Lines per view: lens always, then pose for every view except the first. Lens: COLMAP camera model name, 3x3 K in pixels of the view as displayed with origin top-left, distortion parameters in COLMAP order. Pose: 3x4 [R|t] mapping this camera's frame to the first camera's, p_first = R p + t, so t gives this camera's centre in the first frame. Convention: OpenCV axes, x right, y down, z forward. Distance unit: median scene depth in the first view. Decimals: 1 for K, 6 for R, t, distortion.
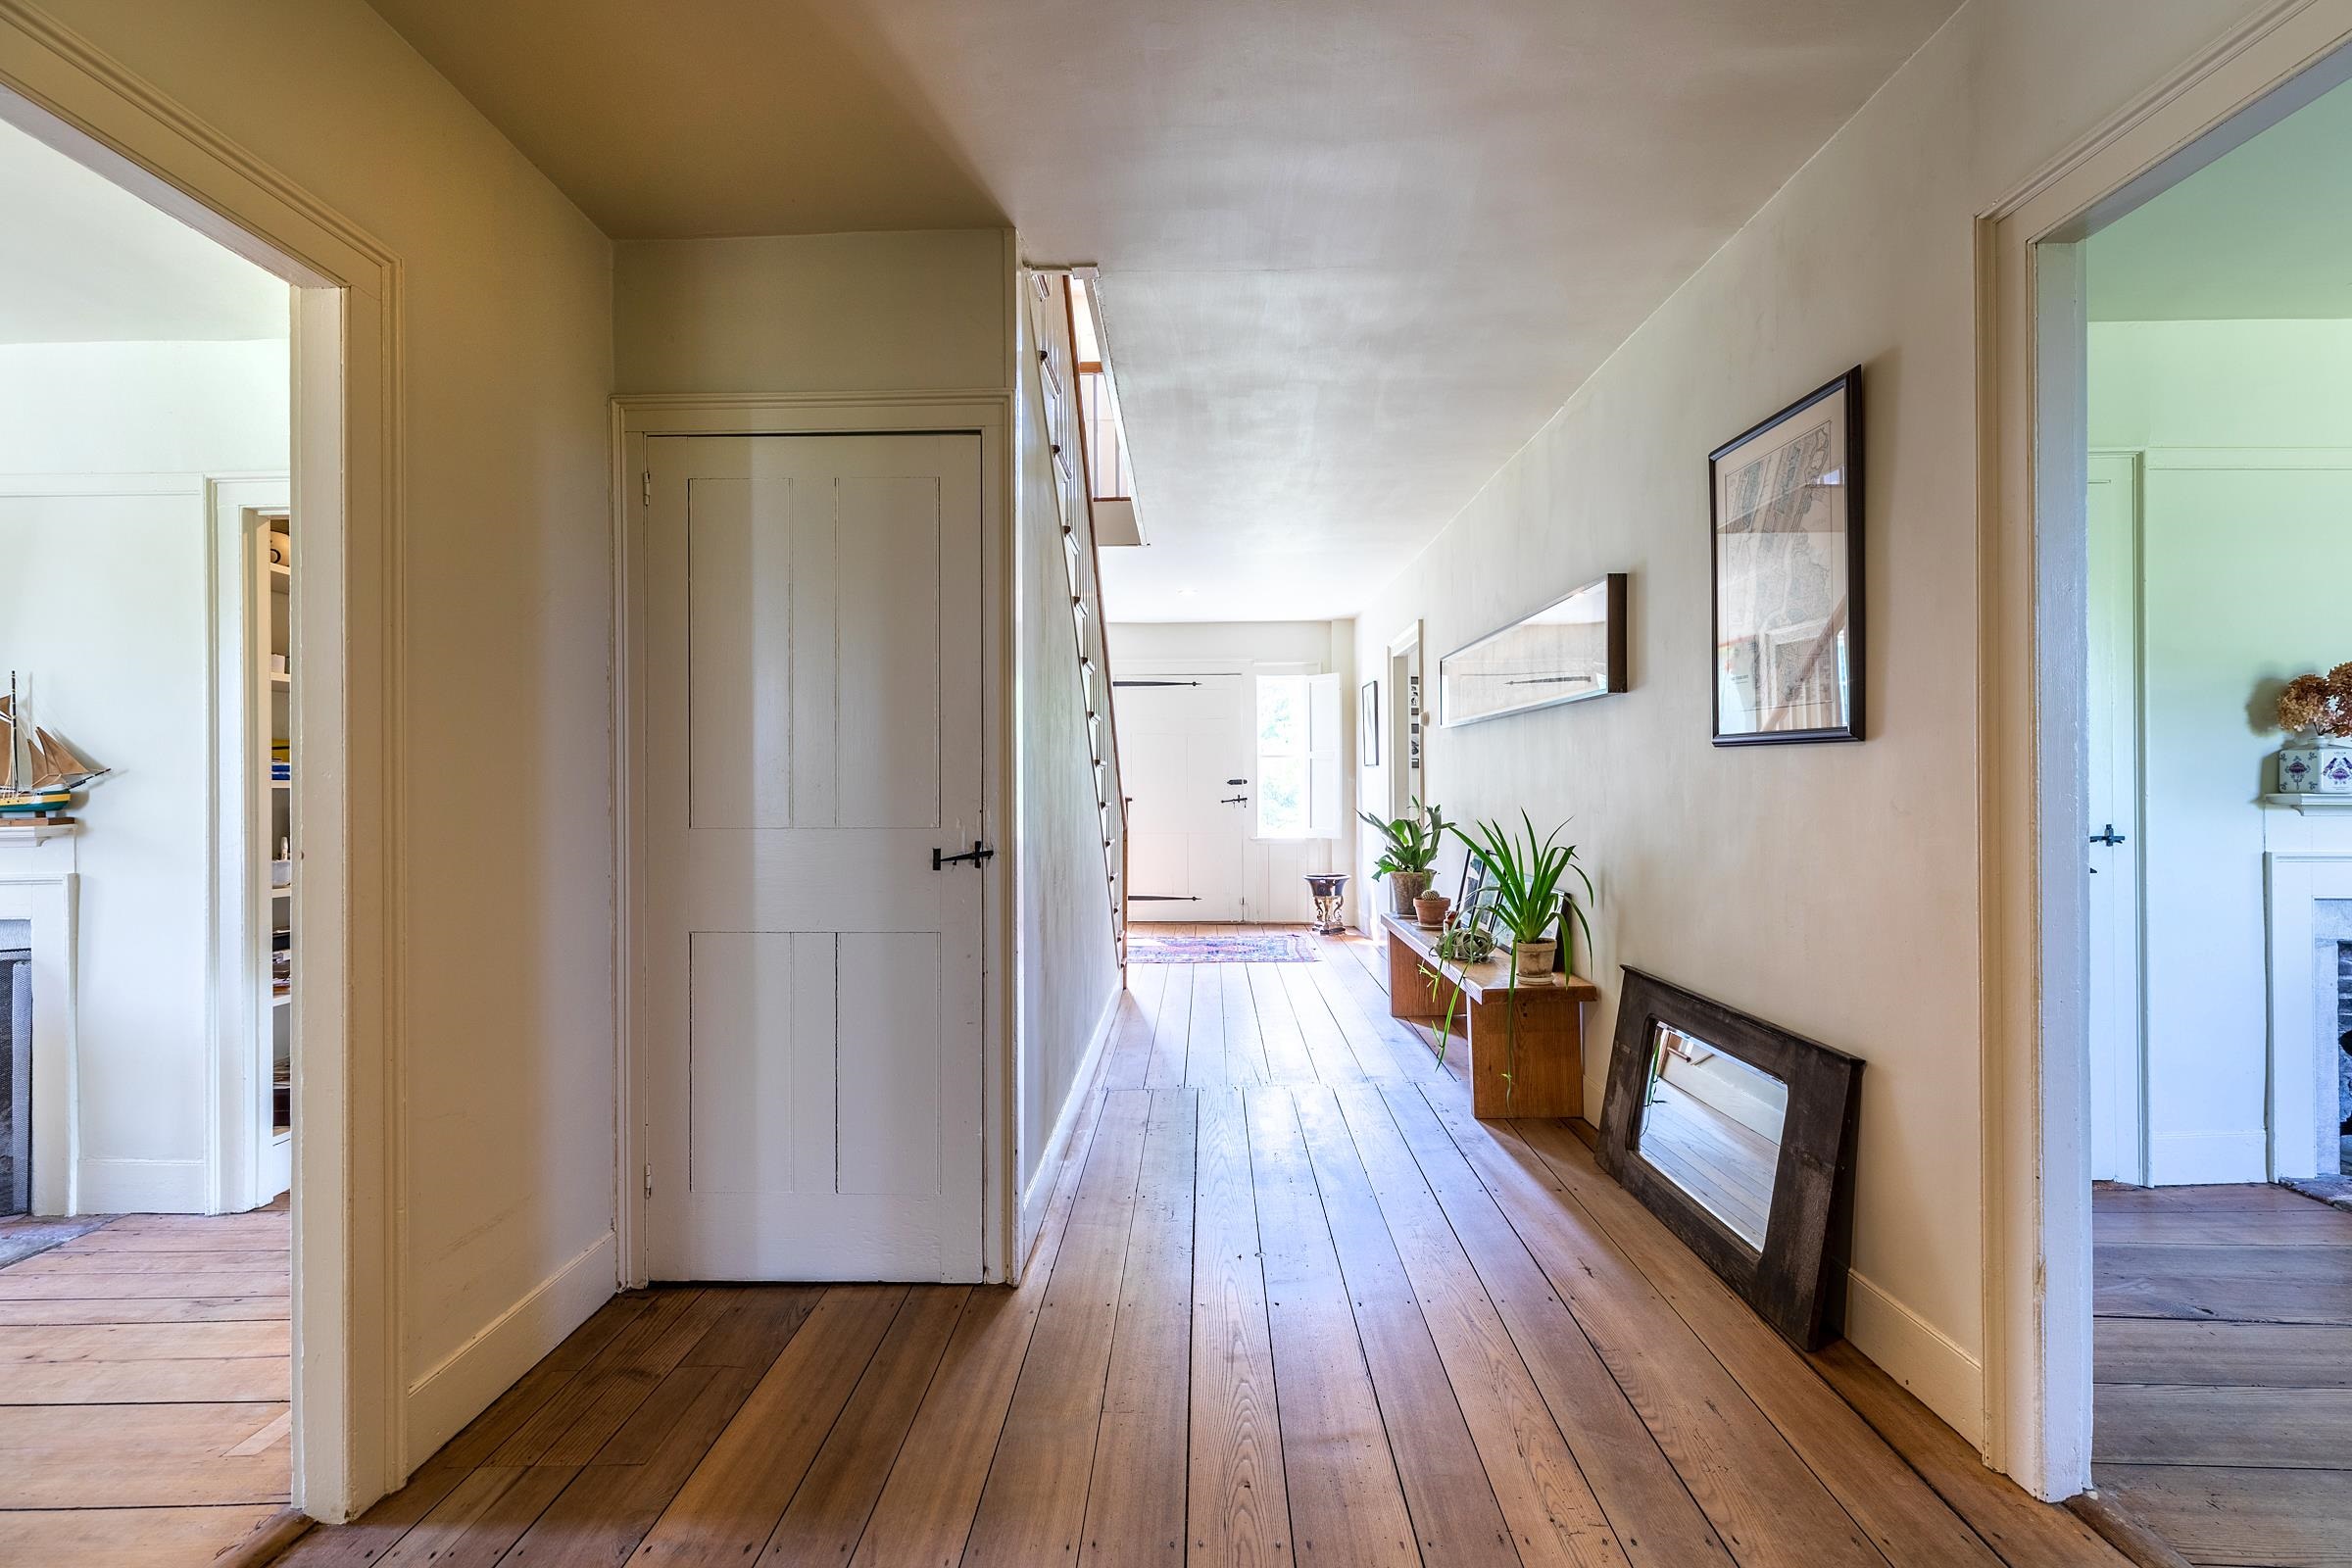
lens RADIAL K [[1082.0, 0, 1196.5], [0, 1082.0, 770.4], [0, 0, 1]] dist [0.010353, 0.000713]
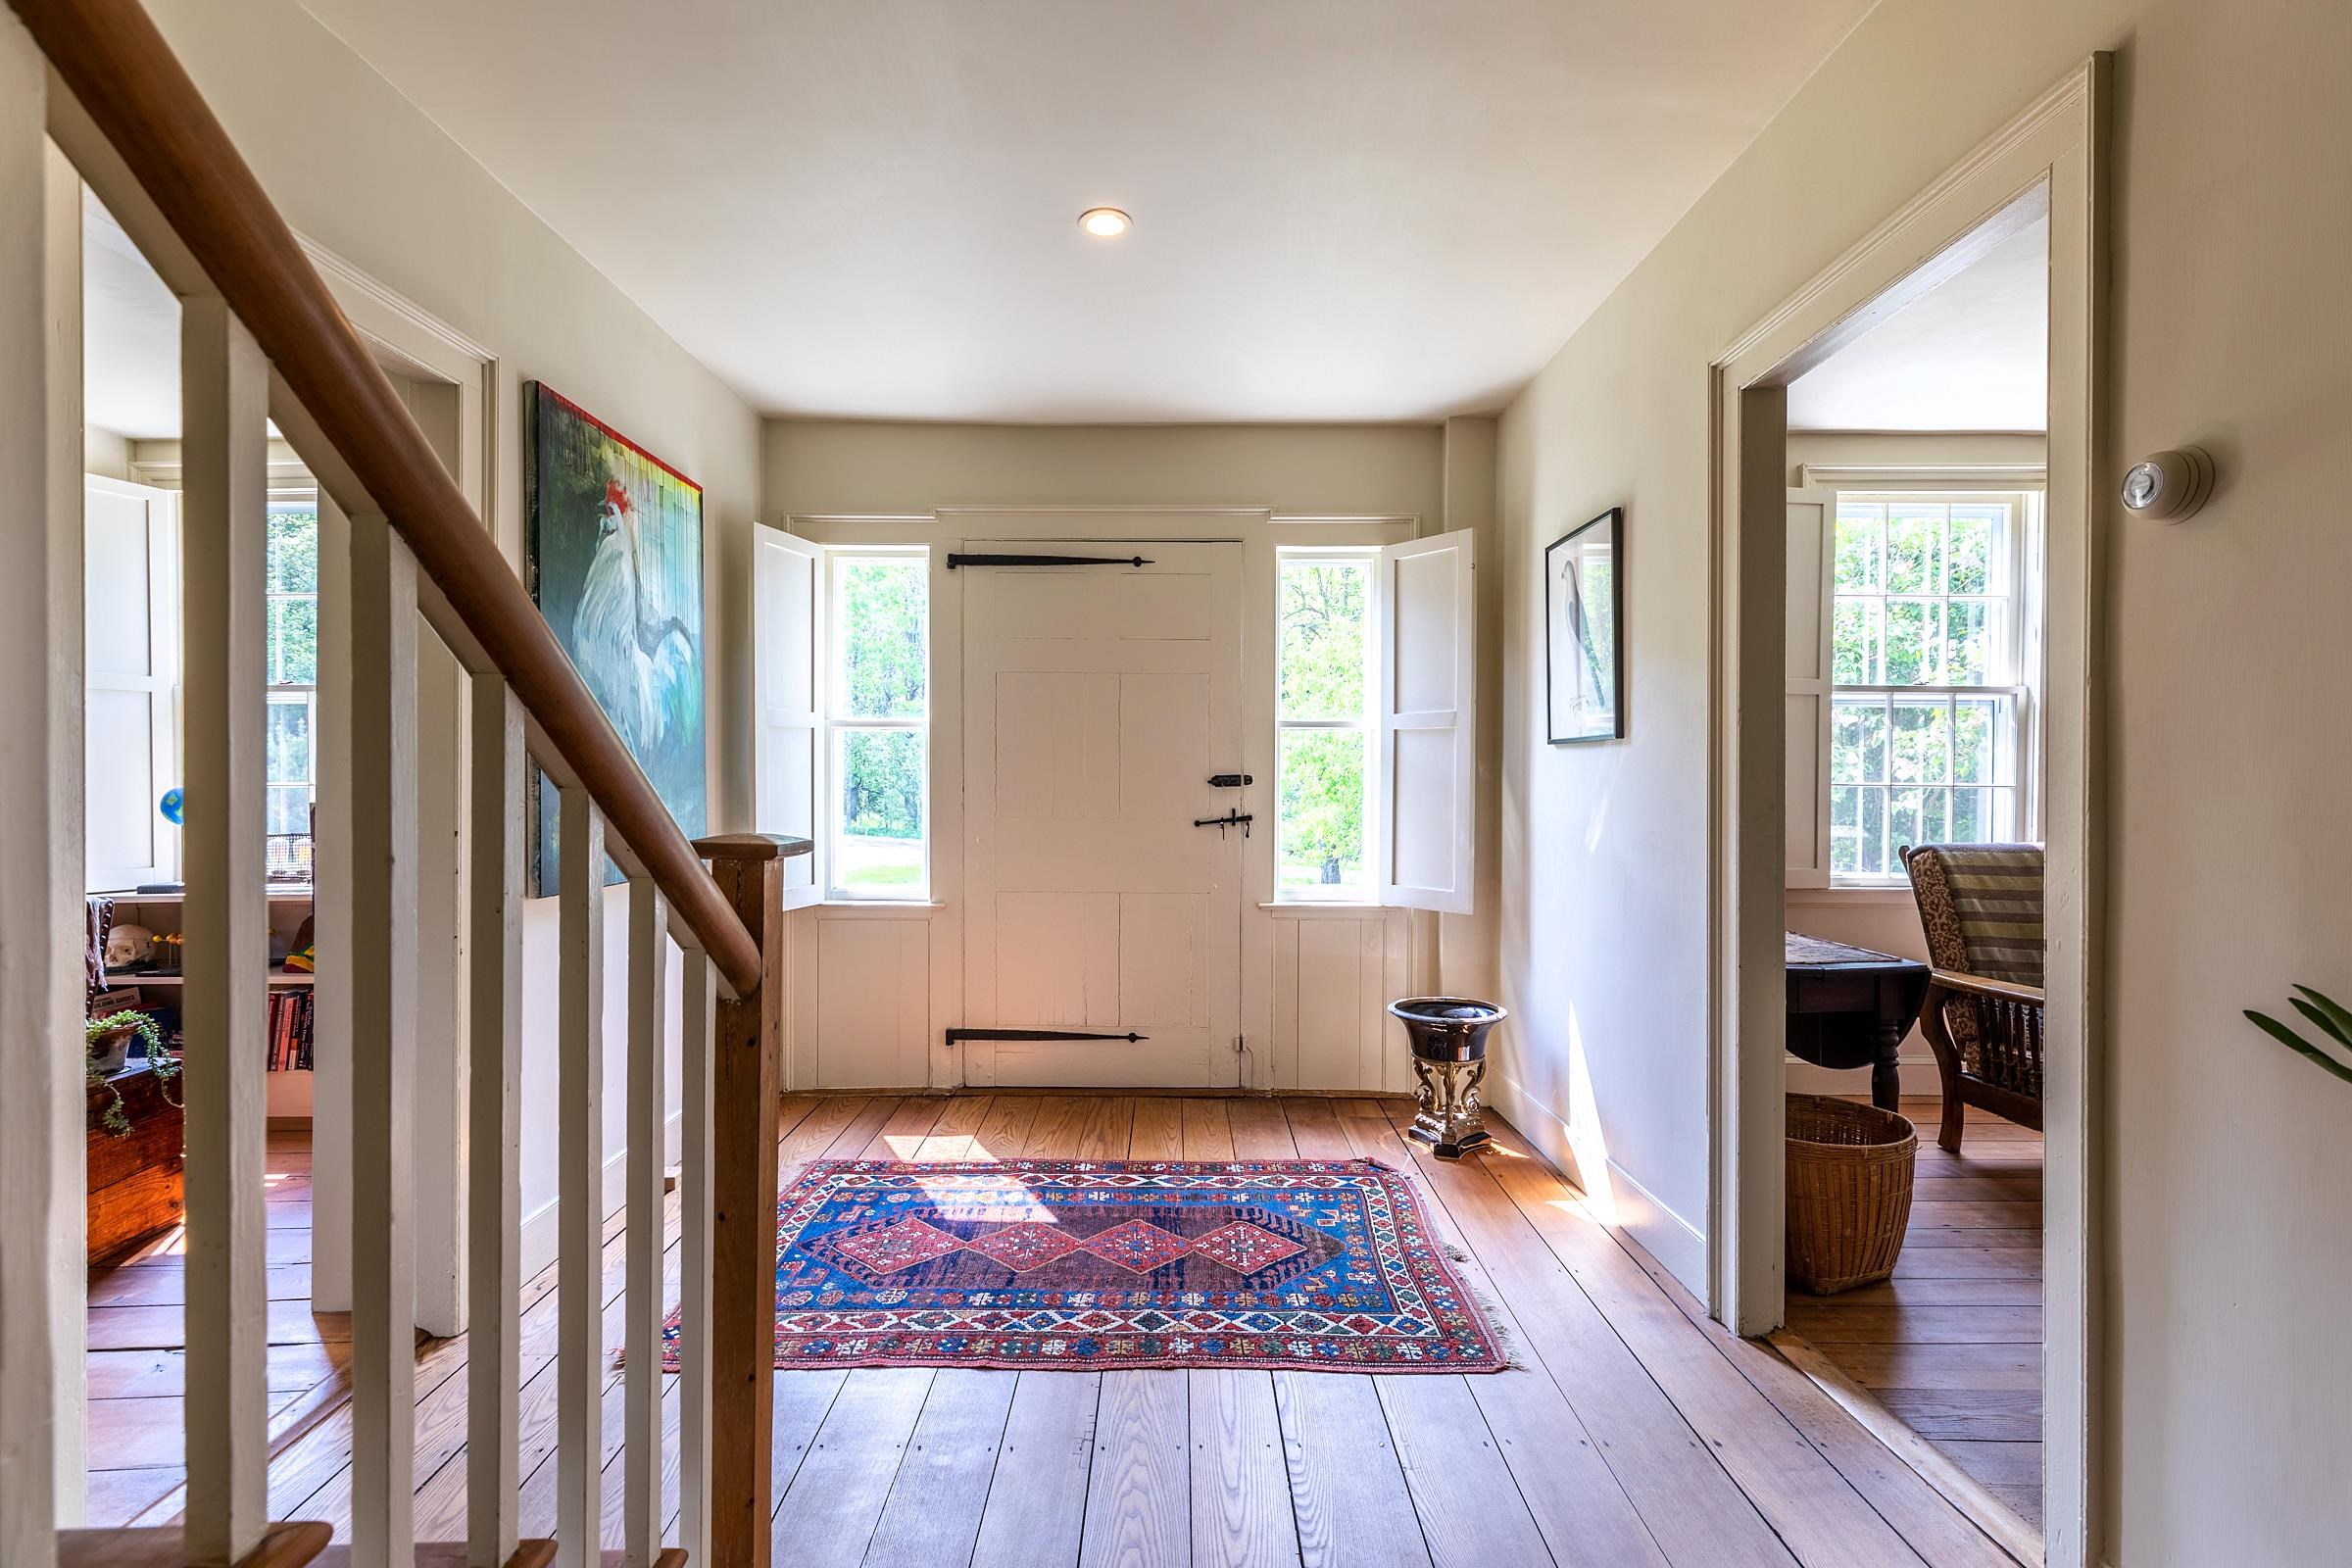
lens RADIAL K [[1082.0, 0, 1196.5], [0, 1082.0, 770.4], [0, 0, 1]] dist [0.010353, 0.000713]
pose [[0.999718, 0.010331, 0.021376, 0.014197], [-0.010246, 0.999939, -0.004081, 0.008695], [-0.021416, 0.003861, 0.999763, 0.558226]]
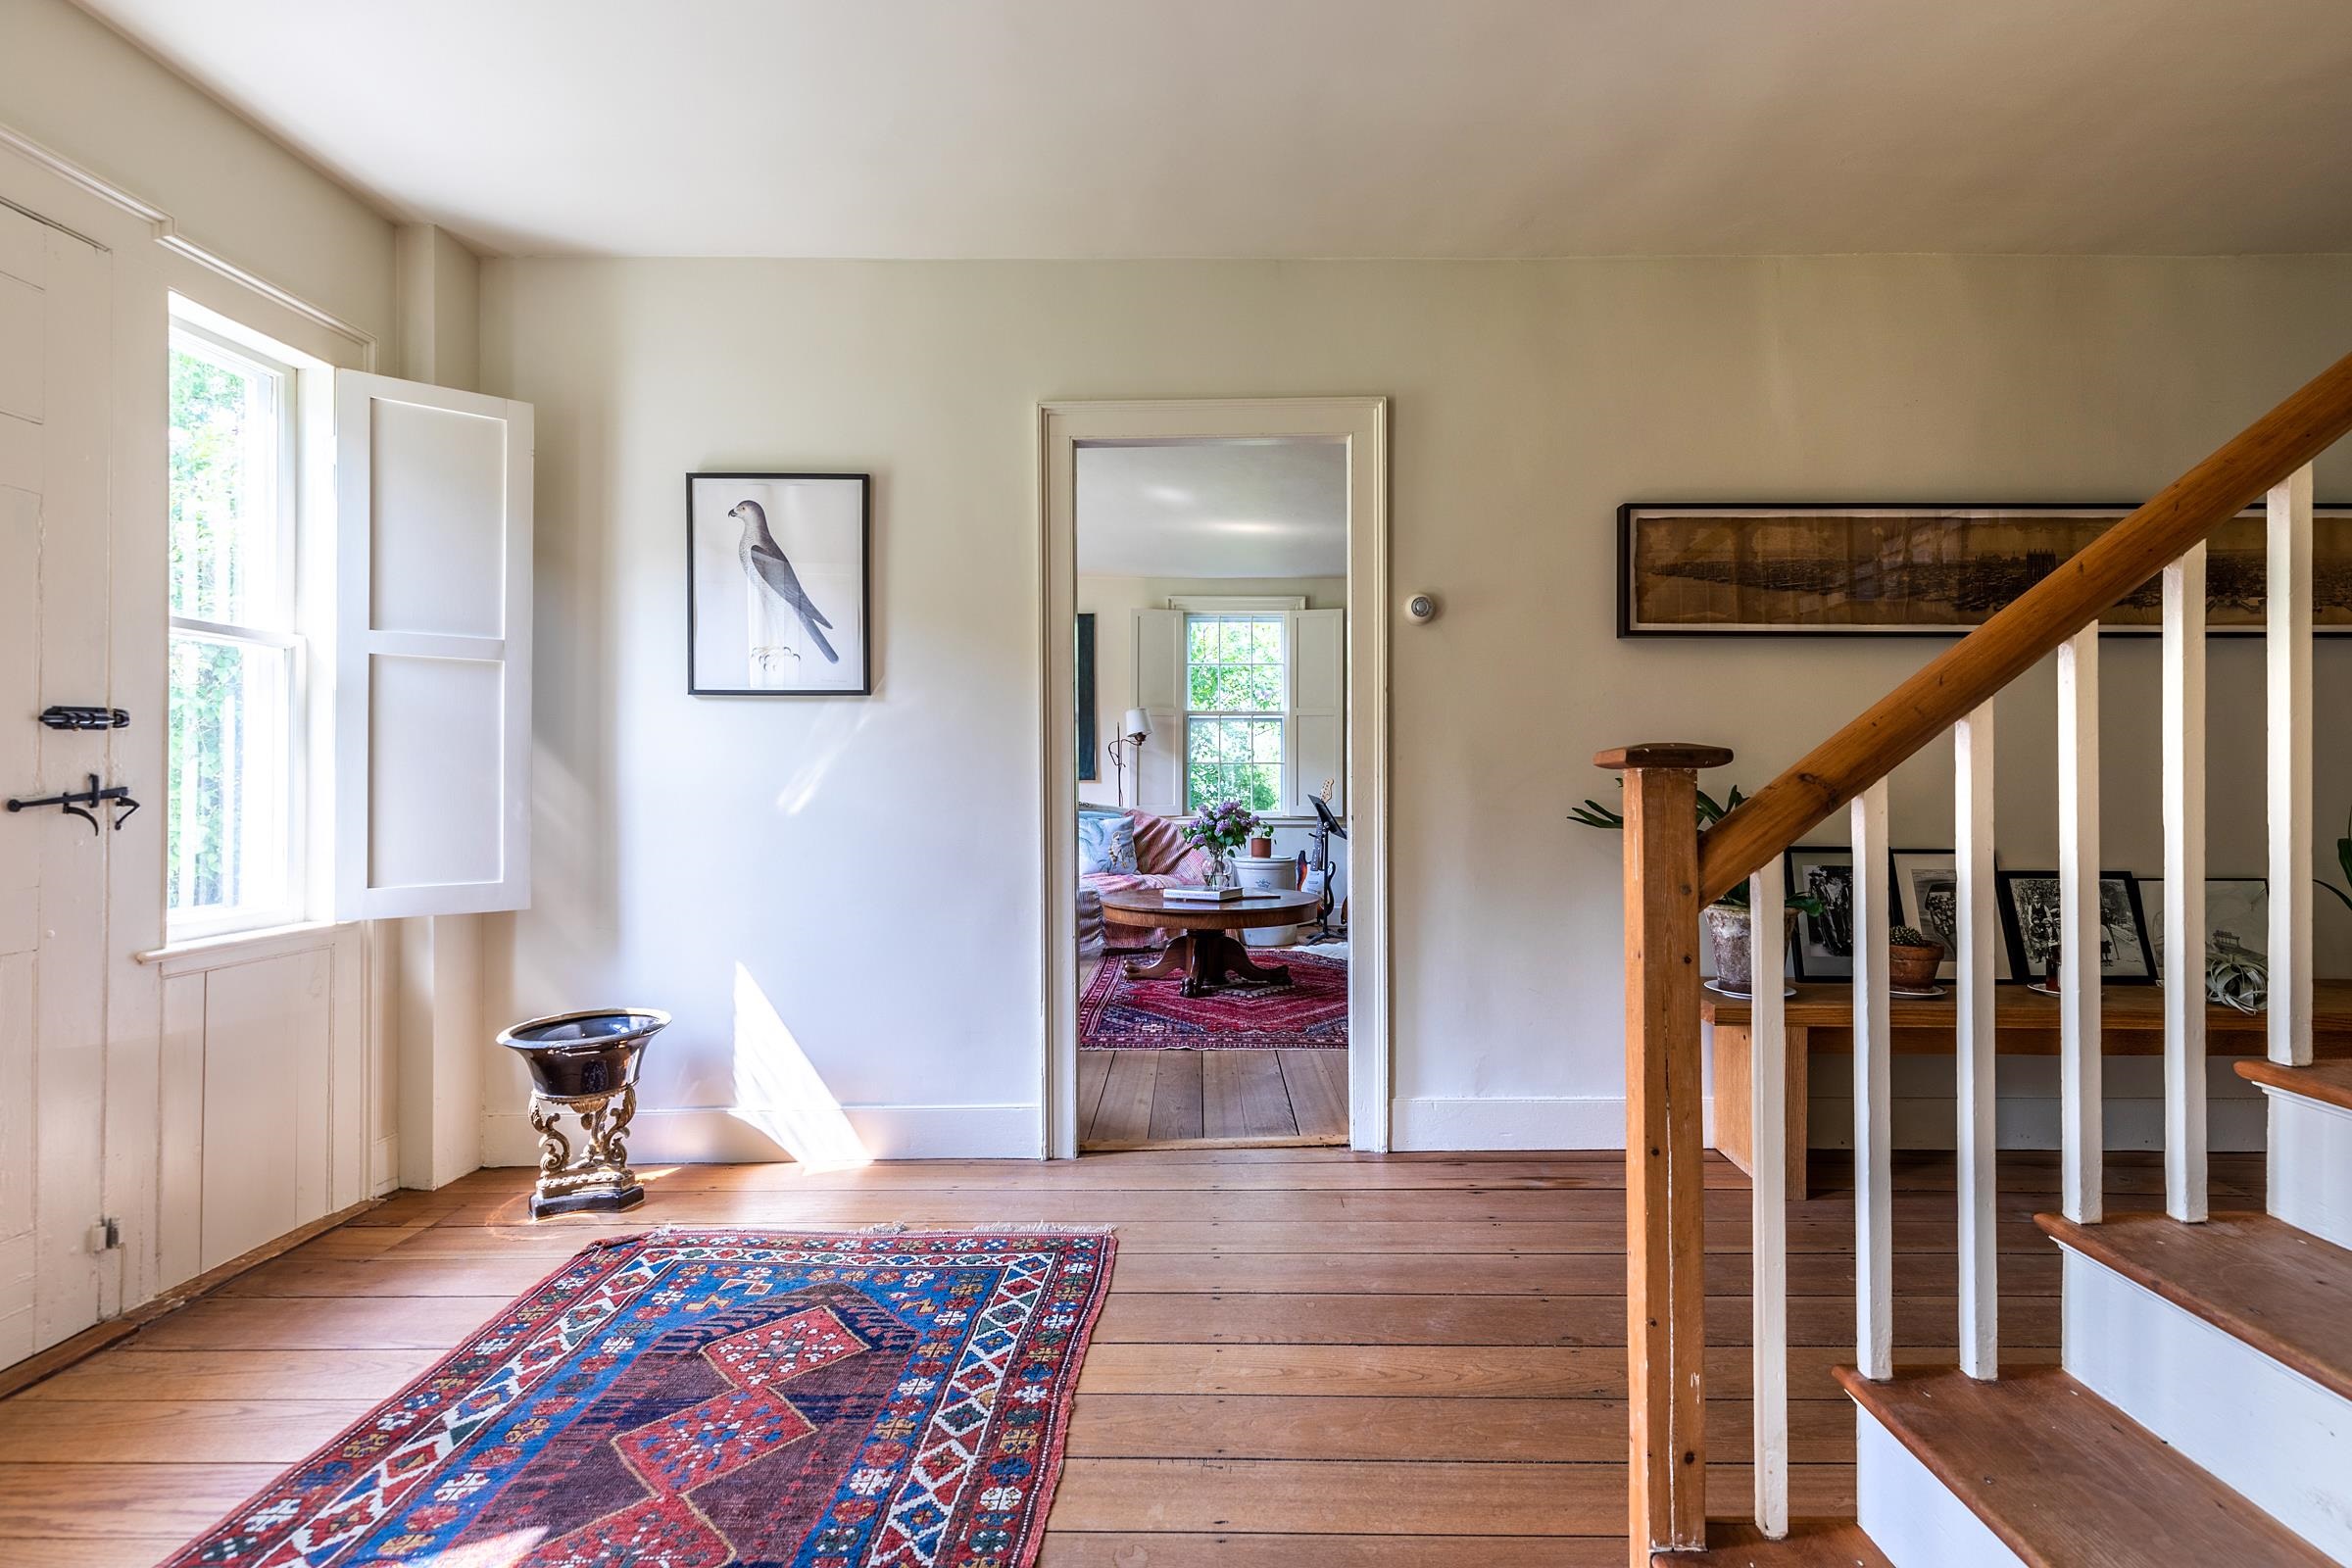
lens RADIAL K [[1082.0, 0, 1196.5], [0, 1082.0, 770.4], [0, 0, 1]] dist [0.010353, 0.000713]
pose [[-0.003188, 0.014220, 0.999894, -0.192503], [-0.004766, 0.999887, -0.014236, 0.024171], [-0.999984, -0.004811, -0.003120, 0.779433]]
